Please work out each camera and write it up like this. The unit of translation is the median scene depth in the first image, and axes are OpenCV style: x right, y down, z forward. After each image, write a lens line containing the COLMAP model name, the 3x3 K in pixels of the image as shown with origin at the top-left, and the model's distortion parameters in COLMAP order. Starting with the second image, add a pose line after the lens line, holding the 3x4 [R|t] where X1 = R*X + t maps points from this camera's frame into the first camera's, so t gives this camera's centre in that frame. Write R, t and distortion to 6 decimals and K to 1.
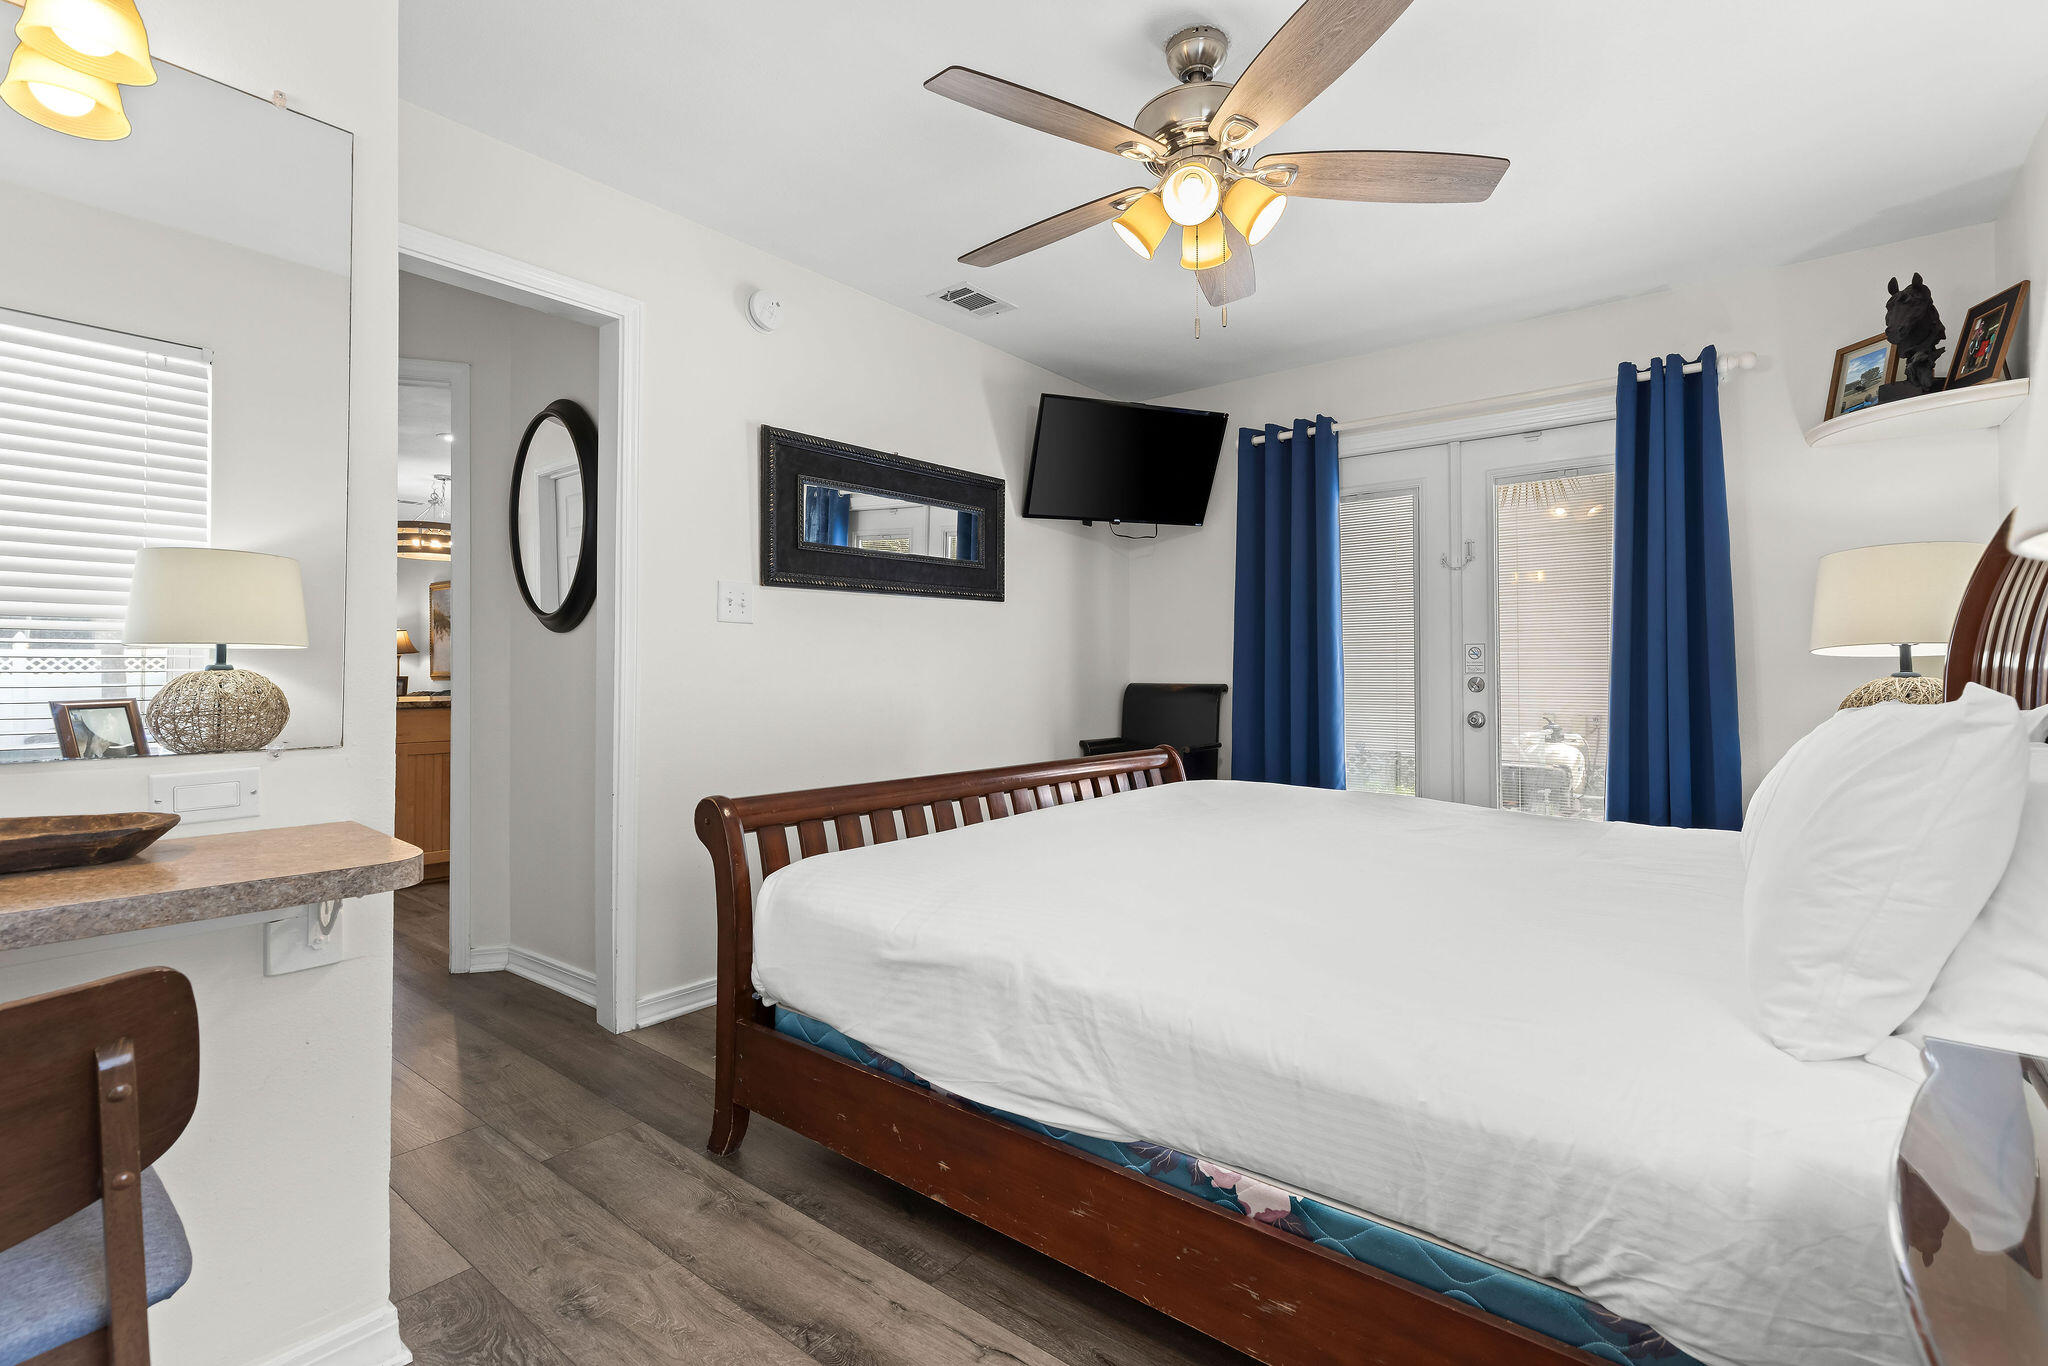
lens RADIAL K [[928.1, 0, 1034.2], [0, 928.1, 674.3], [0, 0, 1]] dist [0.005126, -0.000159]
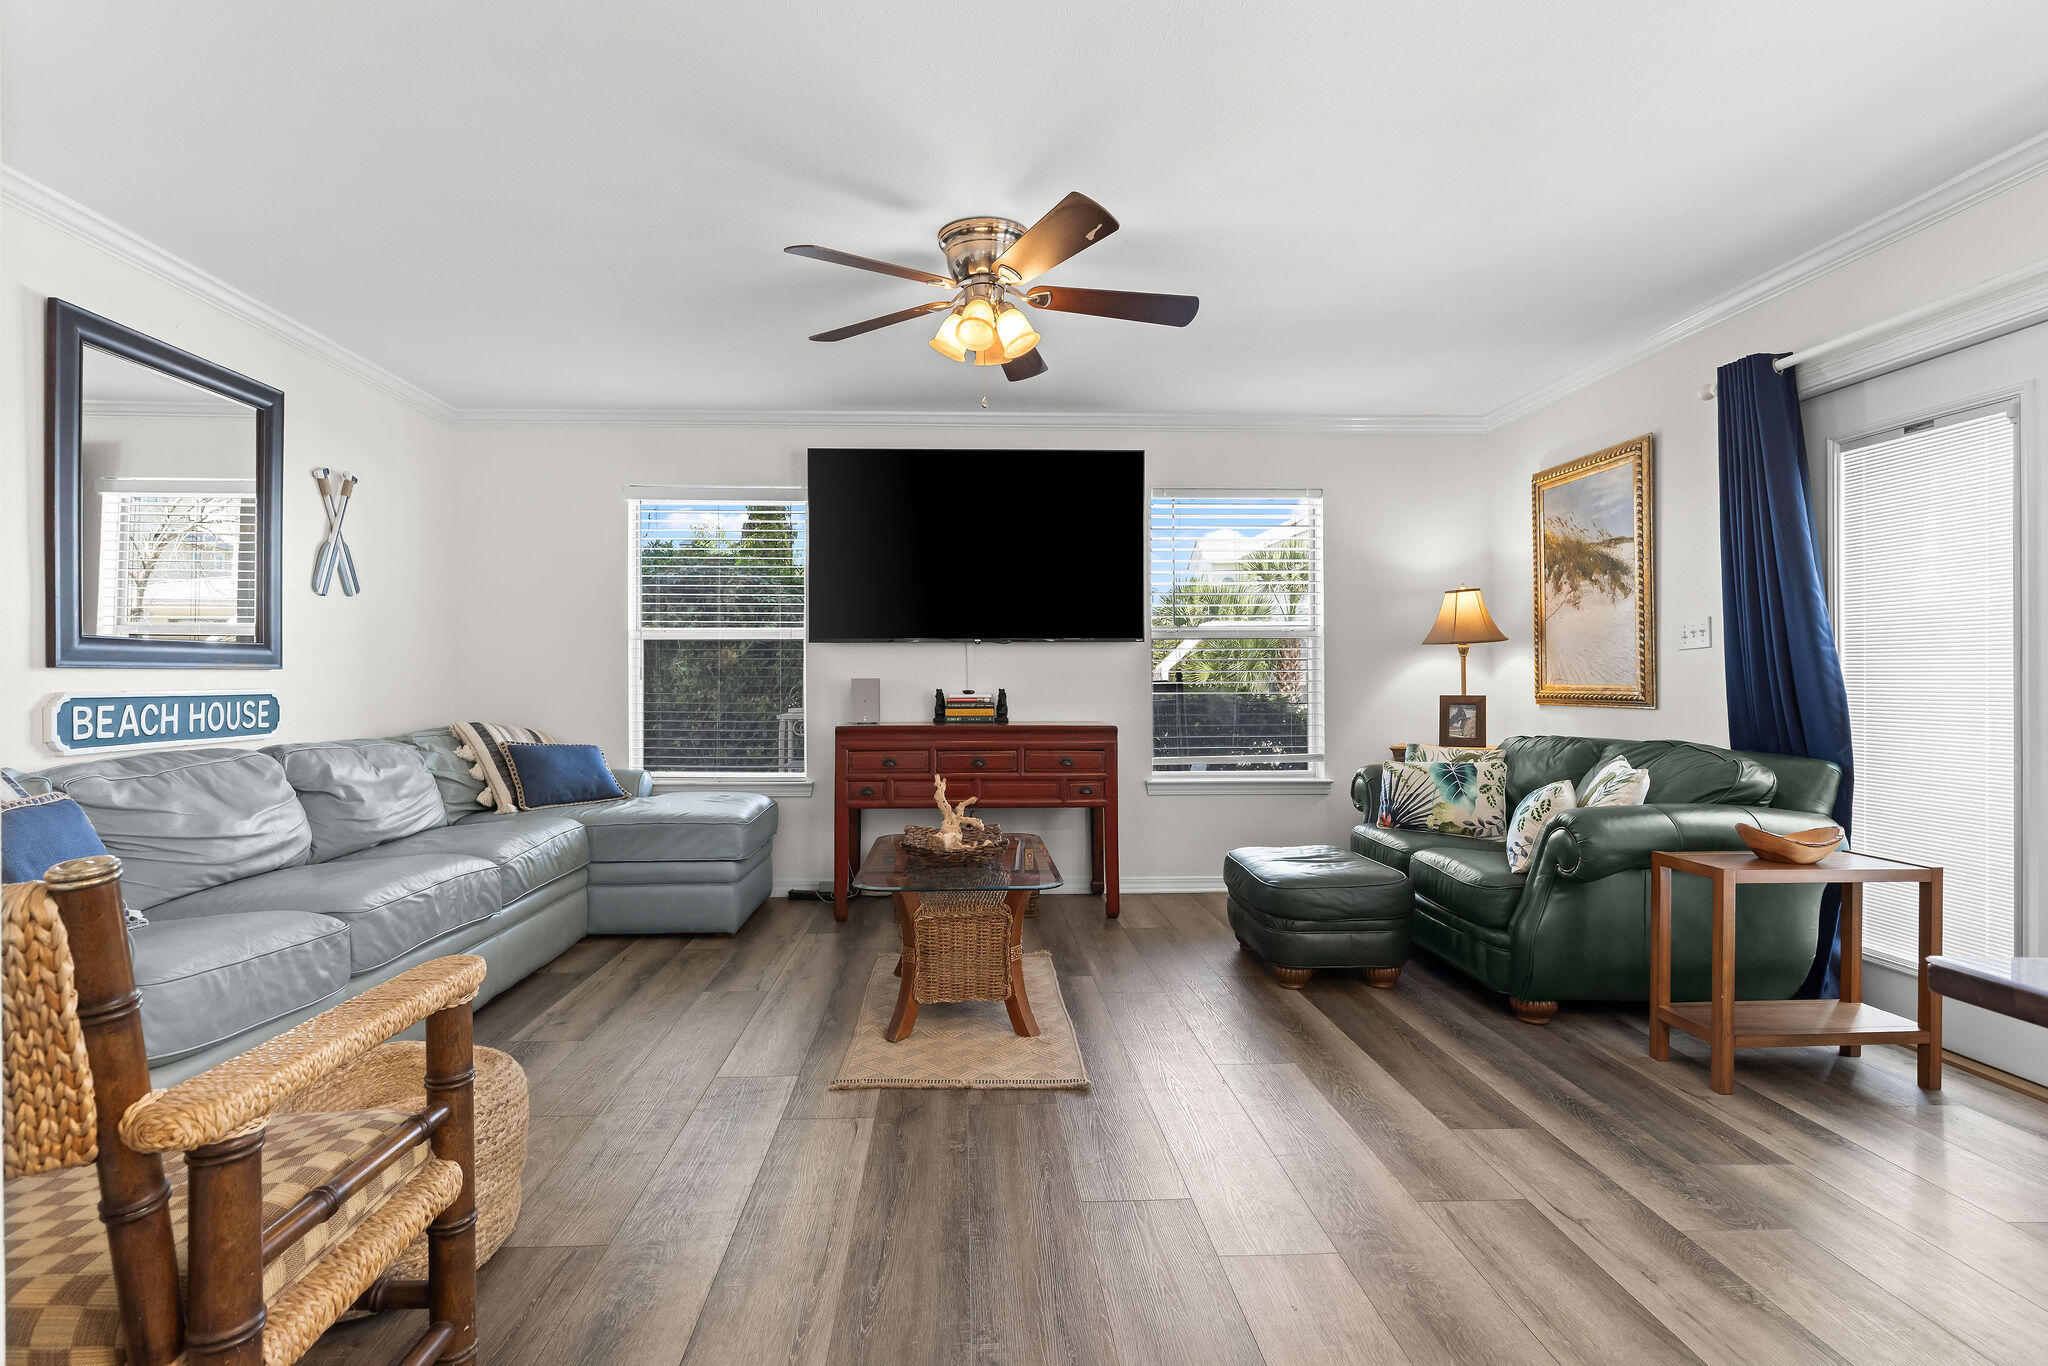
lens RADIAL K [[954.4, 0, 998.7], [0, 954.4, 686.6], [0, 0, 1]] dist [-0.008911, 0.003879]
pose [[0.648378, 0.004862, -0.761303, -1.186963], [-0.001976, 0.999987, 0.004703, -0.010733], [0.761316, -0.001544, 0.648379, 1.341601]]
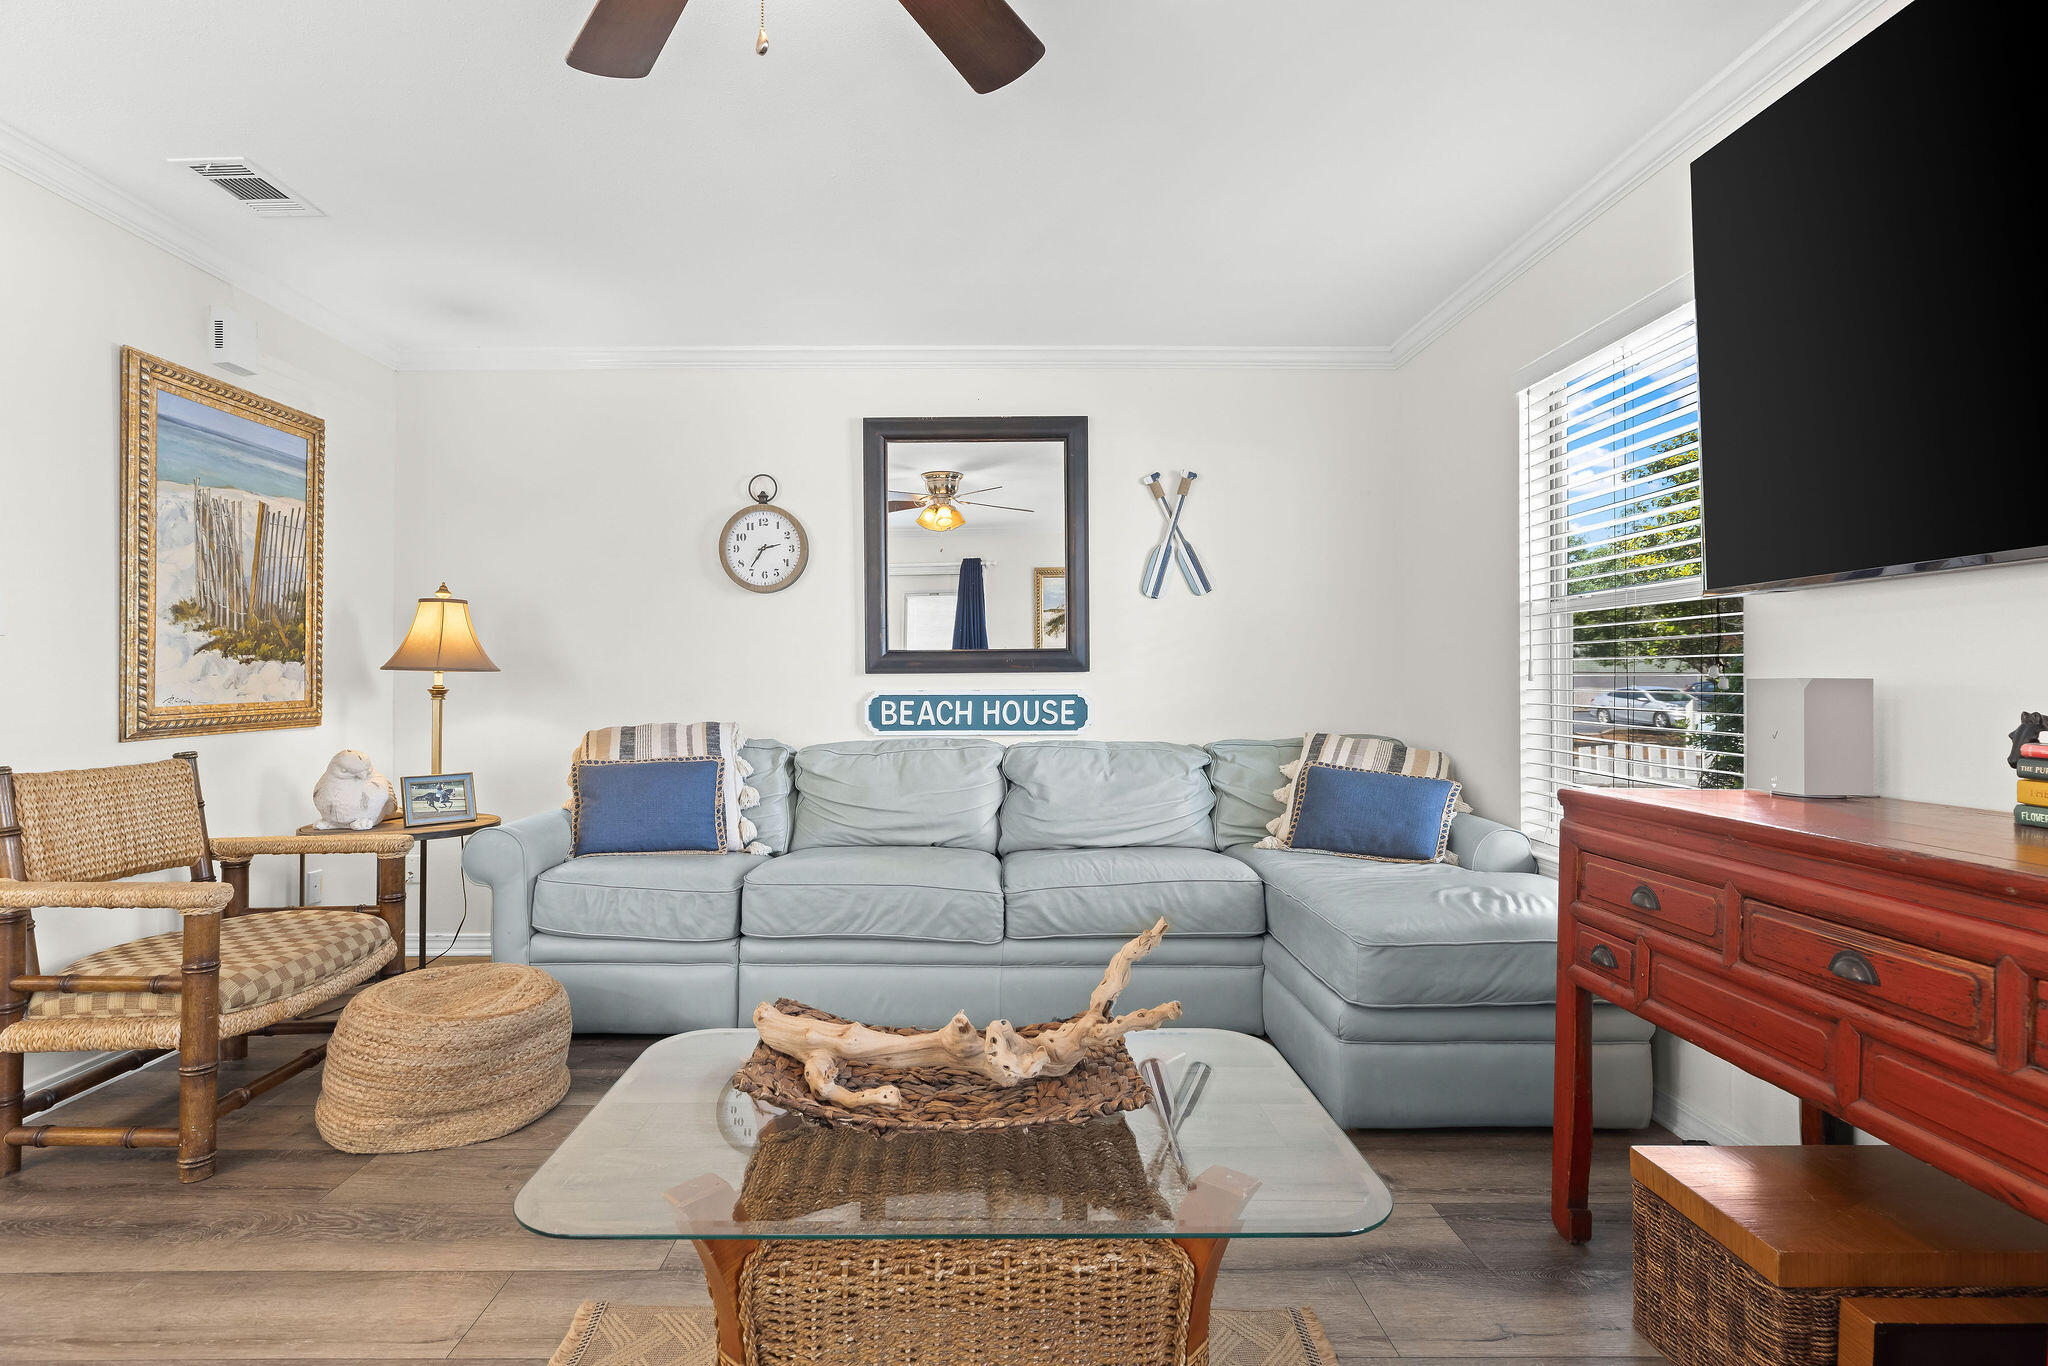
lens RADIAL K [[954.4, 0, 984.7], [0, 954.4, 674.2], [0, 0, 1]] dist [-0.008911, 0.003879]
pose [[-0.782644, -0.000806, -0.622469, -1.602699], [0.001443, 0.999994, -0.003109, -0.016101], [0.622467, -0.003332, -0.782639, 2.078582]]
